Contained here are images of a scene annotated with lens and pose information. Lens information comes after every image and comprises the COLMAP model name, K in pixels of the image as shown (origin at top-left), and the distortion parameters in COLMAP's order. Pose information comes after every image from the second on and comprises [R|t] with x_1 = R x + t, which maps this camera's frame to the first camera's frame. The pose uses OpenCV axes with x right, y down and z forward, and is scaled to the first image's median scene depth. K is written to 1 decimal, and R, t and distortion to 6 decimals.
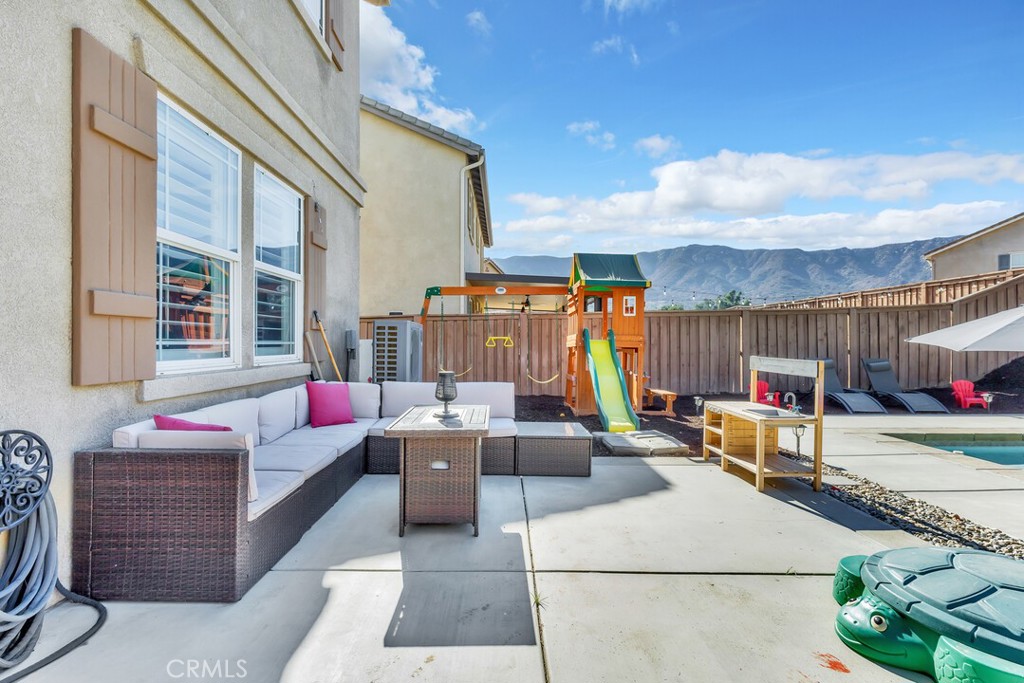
lens RADIAL K [[497.9, 0, 514.9], [0, 497.9, 338.3], [0, 0, 1]] dist [0.001477, -0.000493]
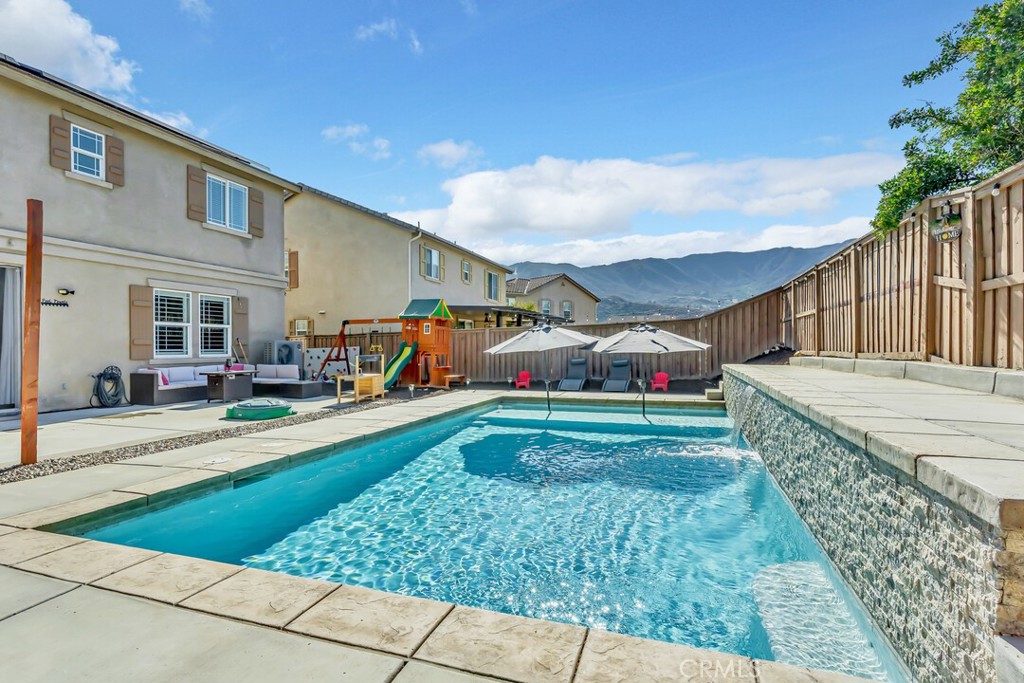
lens RADIAL K [[497.9, 0, 509.9], [0, 497.9, 345.1], [0, 0, 1]] dist [0.001477, -0.000493]
pose [[0.940537, -0.008531, -0.339585, 0.848874], [0.009964, 0.999947, 0.002478, -0.003531], [0.339546, -0.005715, 0.940572, -0.461697]]
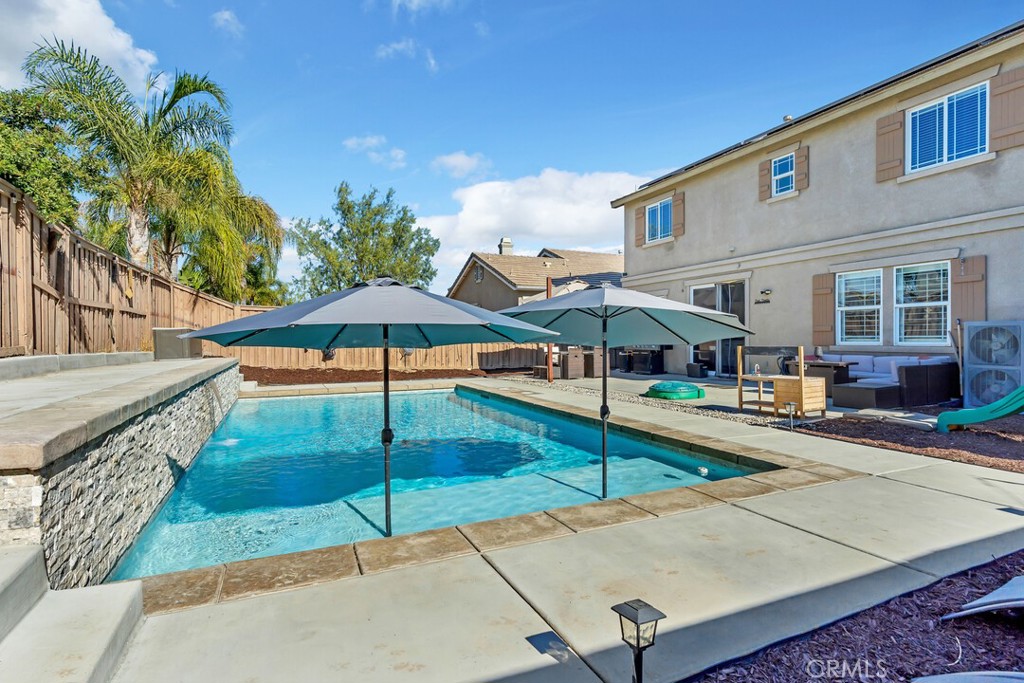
lens RADIAL K [[497.9, 0, 515.2], [0, 497.9, 340.2], [0, 0, 1]] dist [0.001477, -0.000493]
pose [[-0.911910, 0.007894, -0.410315, 0.823642], [0.009795, 0.999949, -0.002531, 0.005761], [0.410274, -0.006327, -0.911940, 0.891482]]
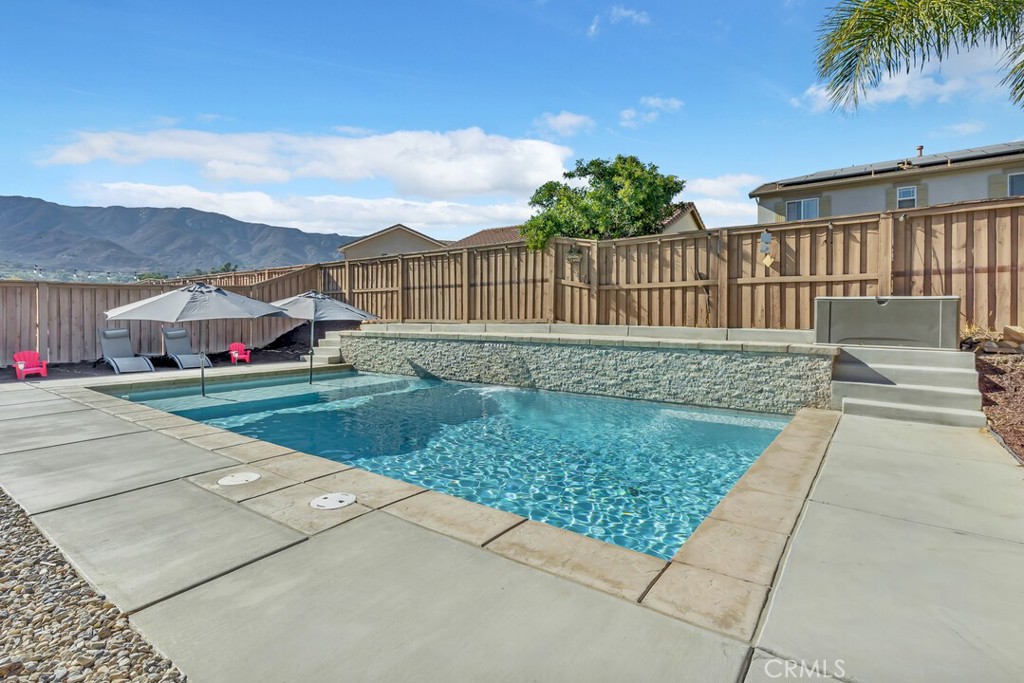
lens RADIAL K [[497.9, 0, 508.3], [0, 497.9, 318.7], [0, 0, 1]] dist [0.001477, -0.000493]
pose [[0.621099, -0.001916, 0.783730, 0.257979], [-0.007607, 0.999935, 0.008473, 0.001651], [-0.783696, -0.011225, 0.621044, -0.362921]]
